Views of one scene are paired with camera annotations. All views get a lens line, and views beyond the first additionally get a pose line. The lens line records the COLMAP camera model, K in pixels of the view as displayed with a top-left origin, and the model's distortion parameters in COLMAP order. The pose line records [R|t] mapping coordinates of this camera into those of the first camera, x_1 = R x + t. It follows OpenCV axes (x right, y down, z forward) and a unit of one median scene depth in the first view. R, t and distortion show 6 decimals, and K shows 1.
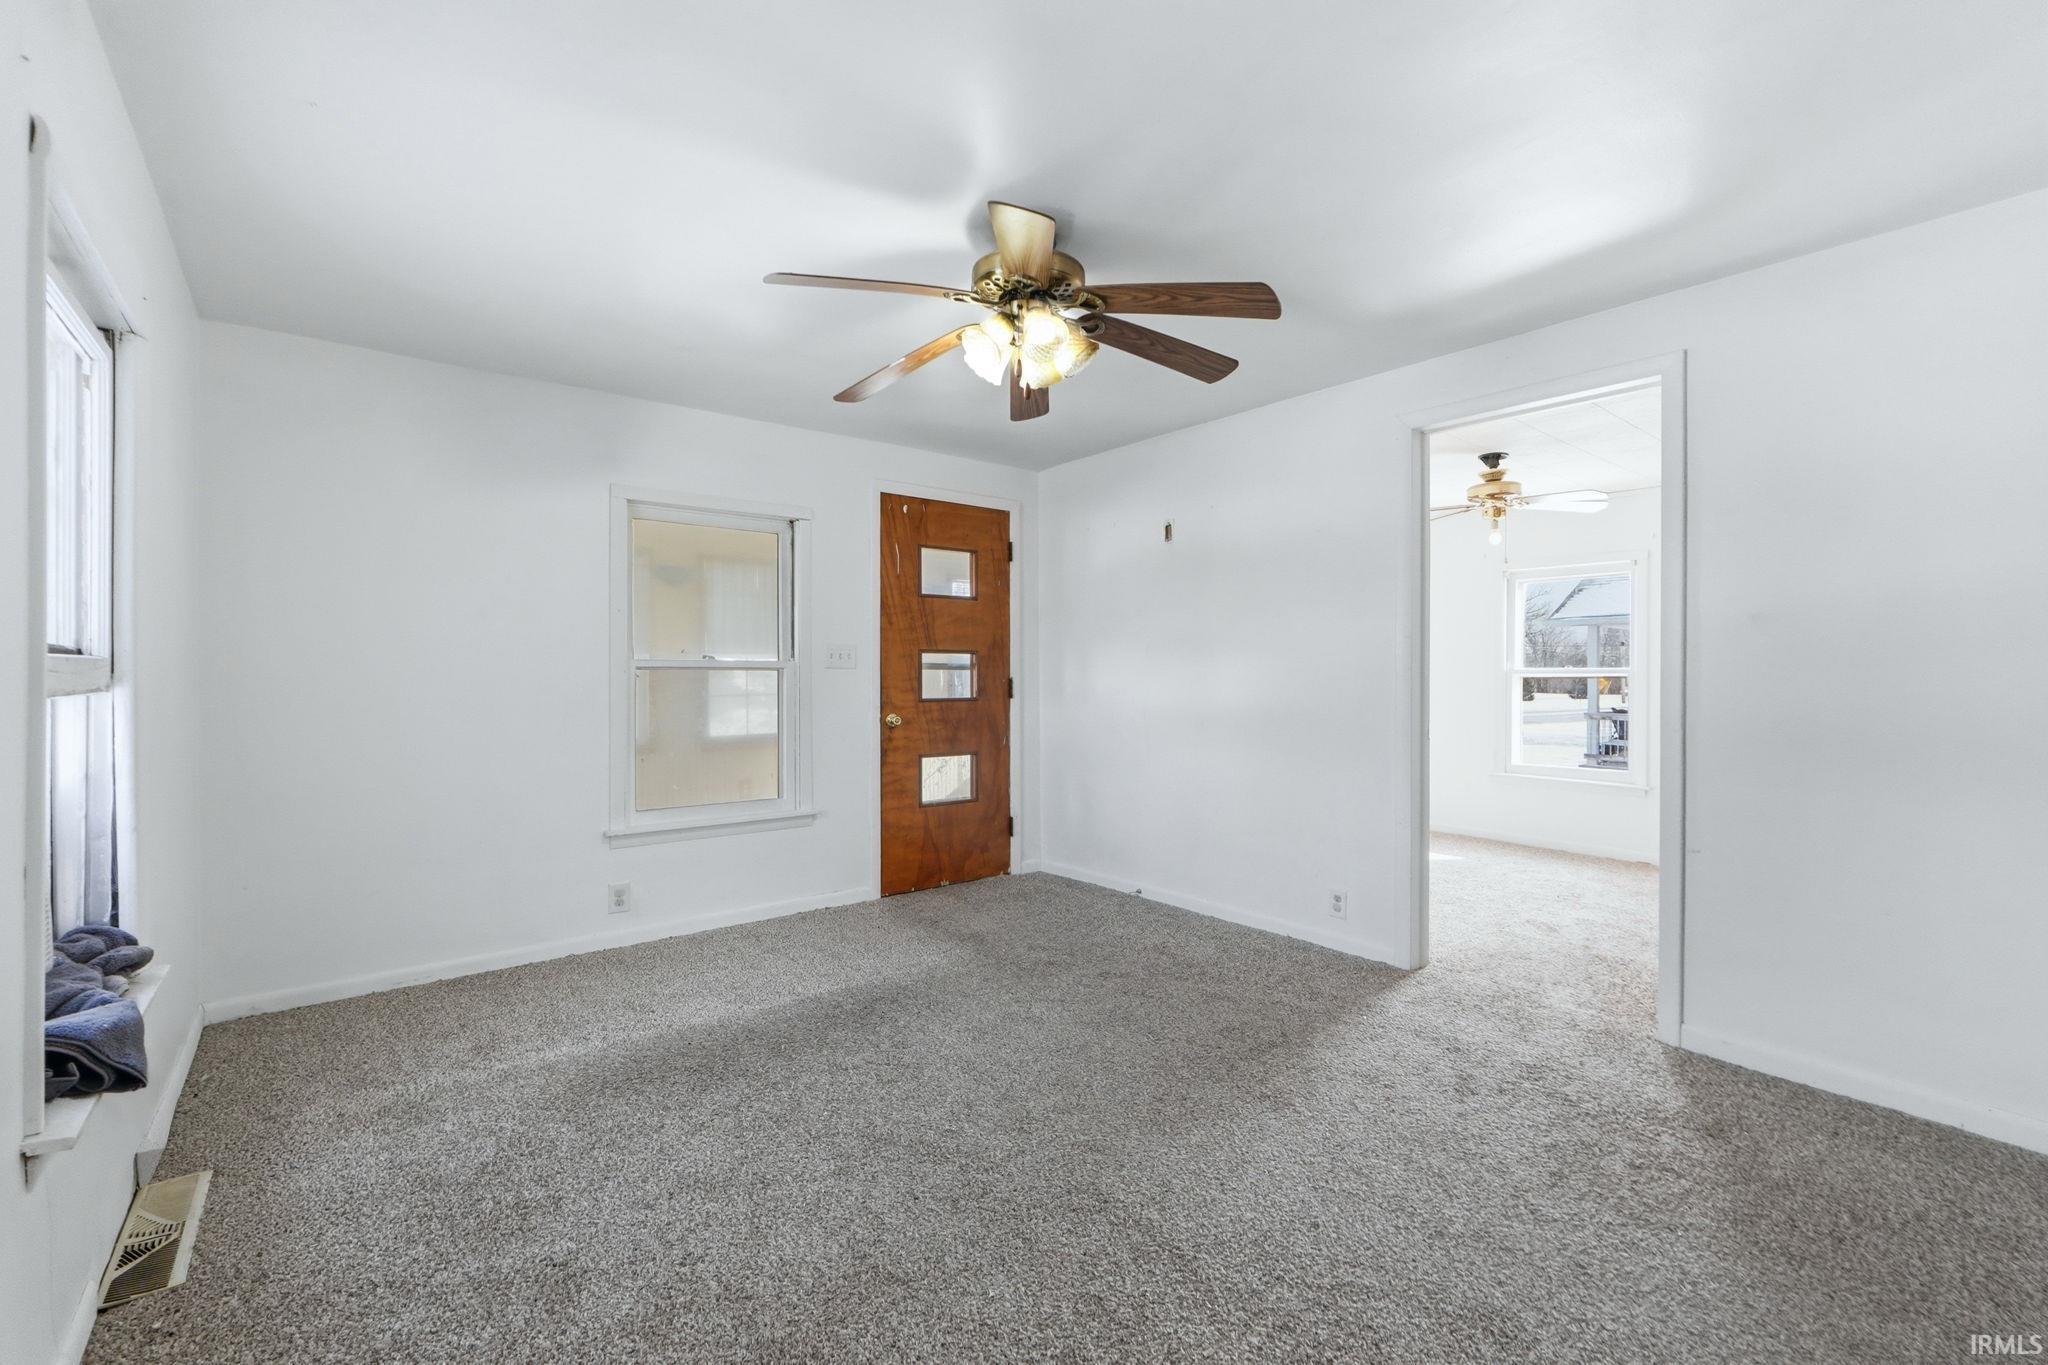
lens RADIAL K [[872.6, 0, 1013.0], [0, 872.6, 676.7], [0, 0, 1]] dist [-0.002892, 0.001405]
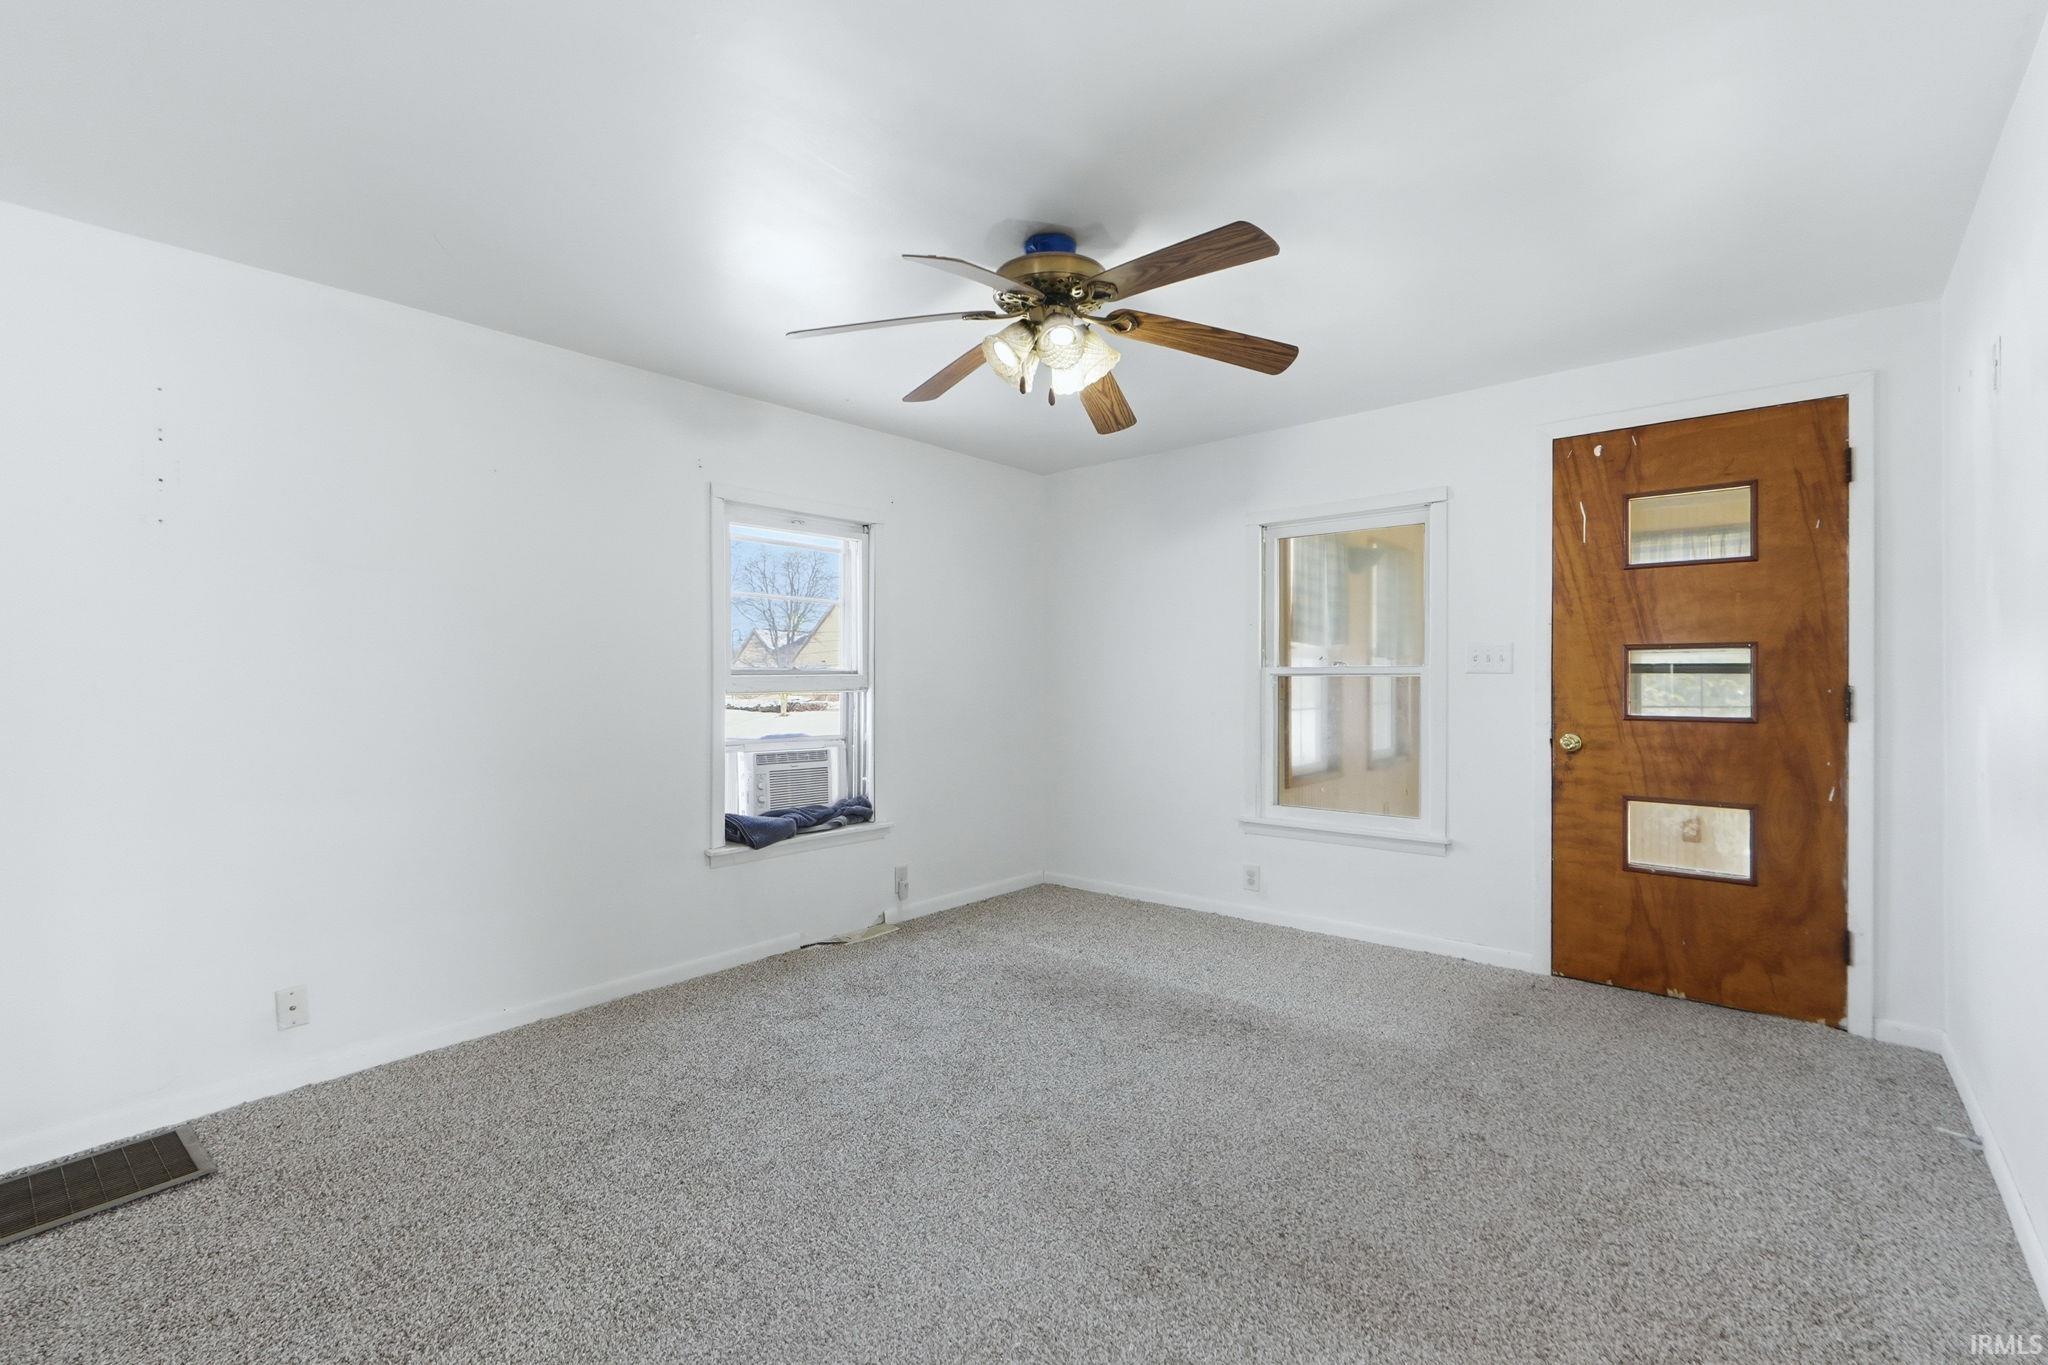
lens RADIAL K [[872.6, 0, 1011.7], [0, 872.6, 692.2], [0, 0, 1]] dist [-0.002892, 0.001405]
pose [[0.192577, 0.011993, -0.981209, 0.494340], [-0.000588, 0.999927, 0.012106, -0.001890], [0.981282, -0.001755, 0.192570, 0.386771]]
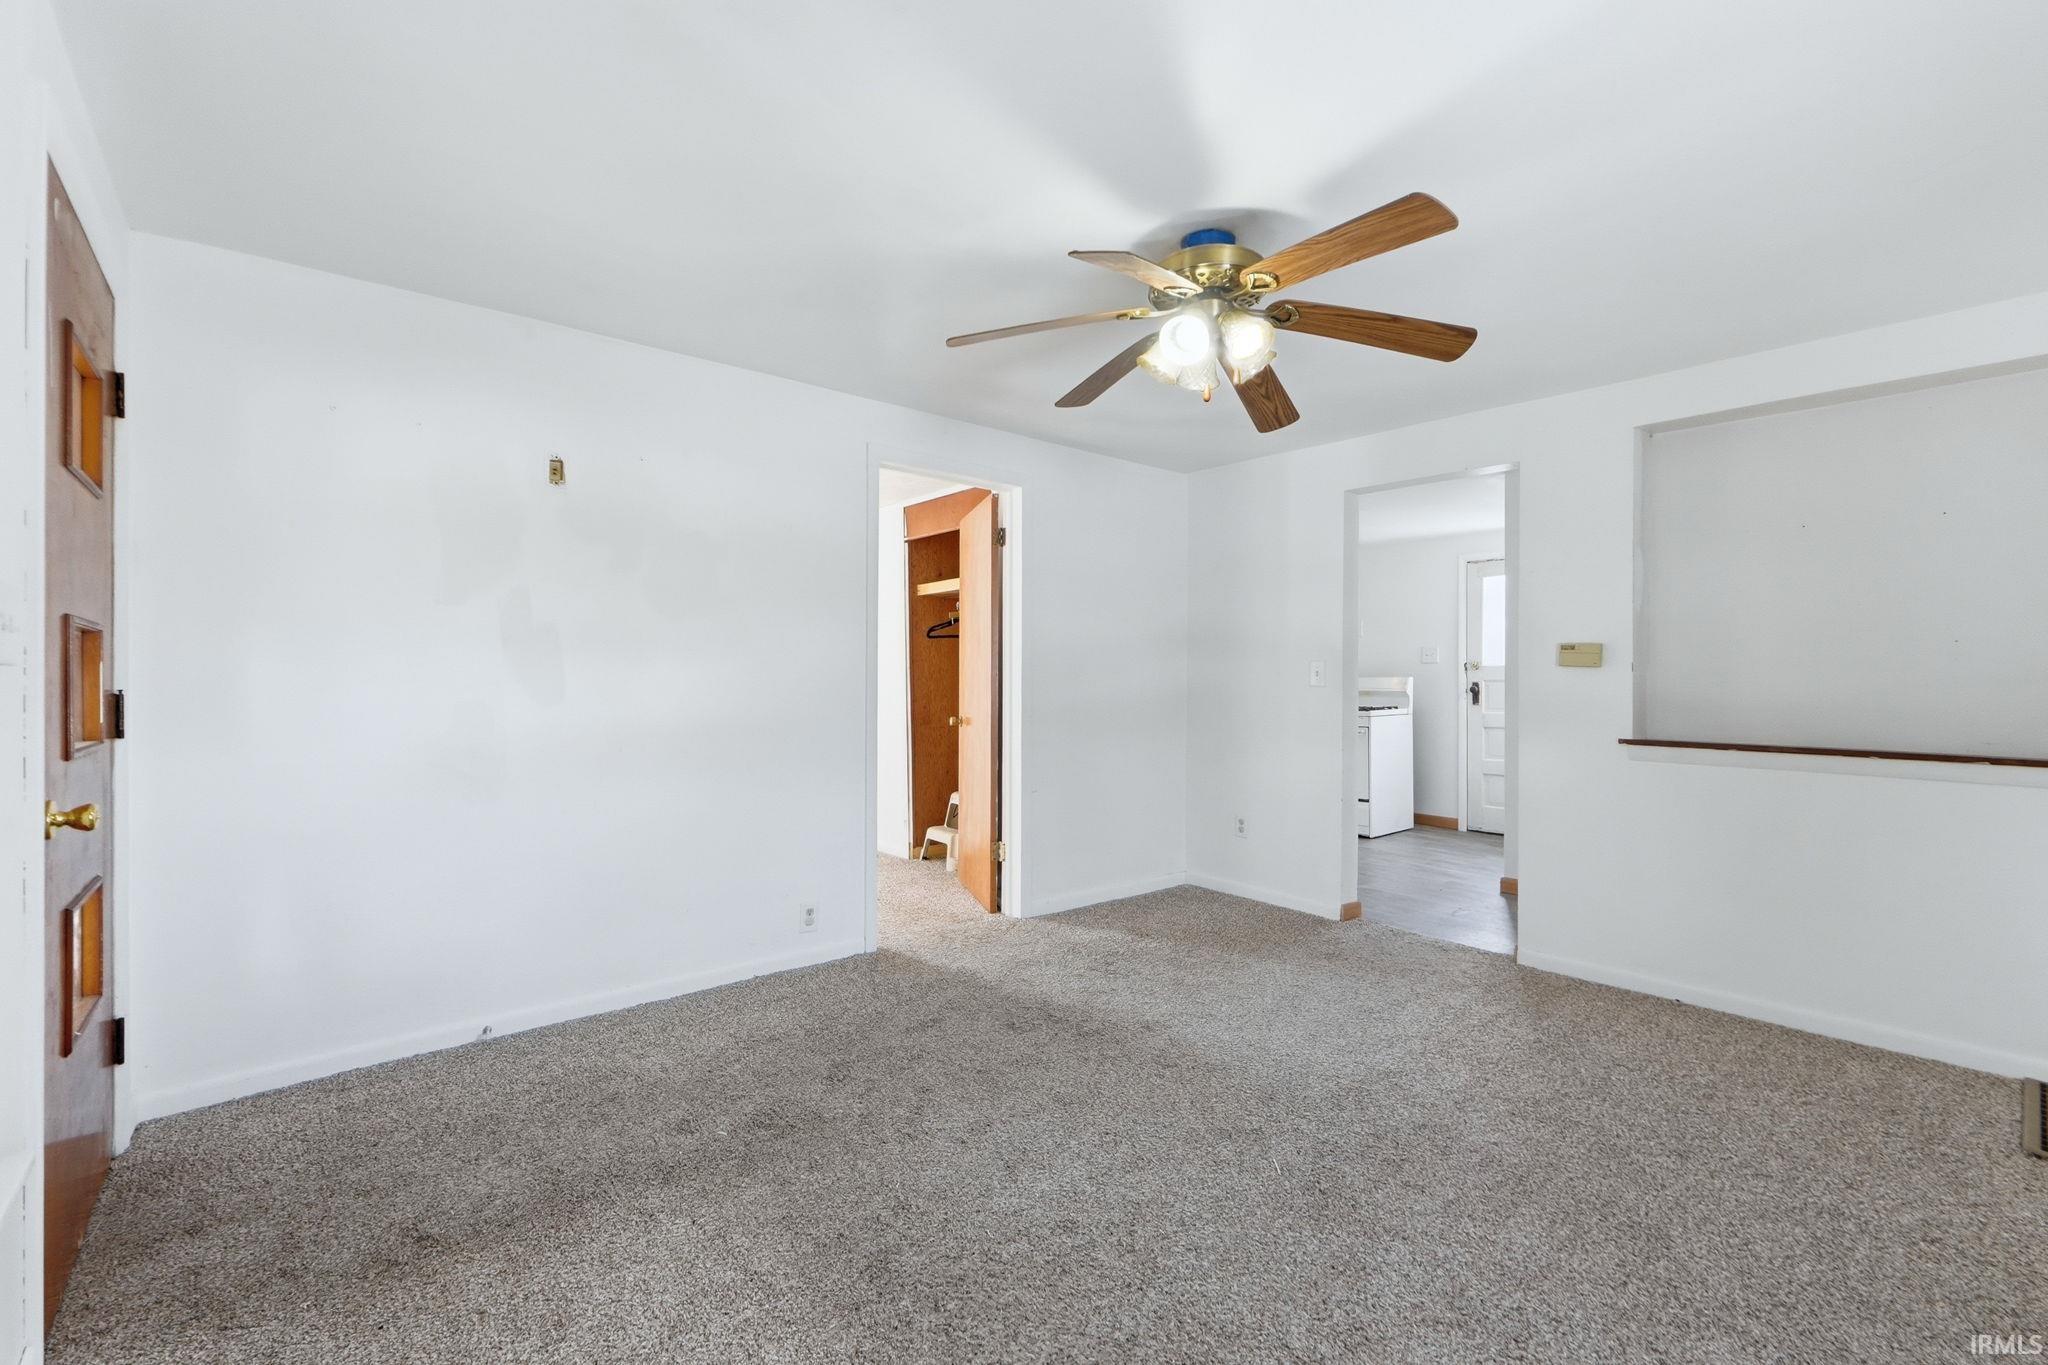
lens RADIAL K [[872.6, 0, 1017.3], [0, 872.6, 680.7], [0, 0, 1]] dist [-0.002892, 0.001405]
pose [[-0.035517, -0.001266, 0.999368, -0.483898], [0.000258, 0.999999, 0.001276, -0.004561], [-0.999369, 0.000303, -0.035517, 0.634743]]
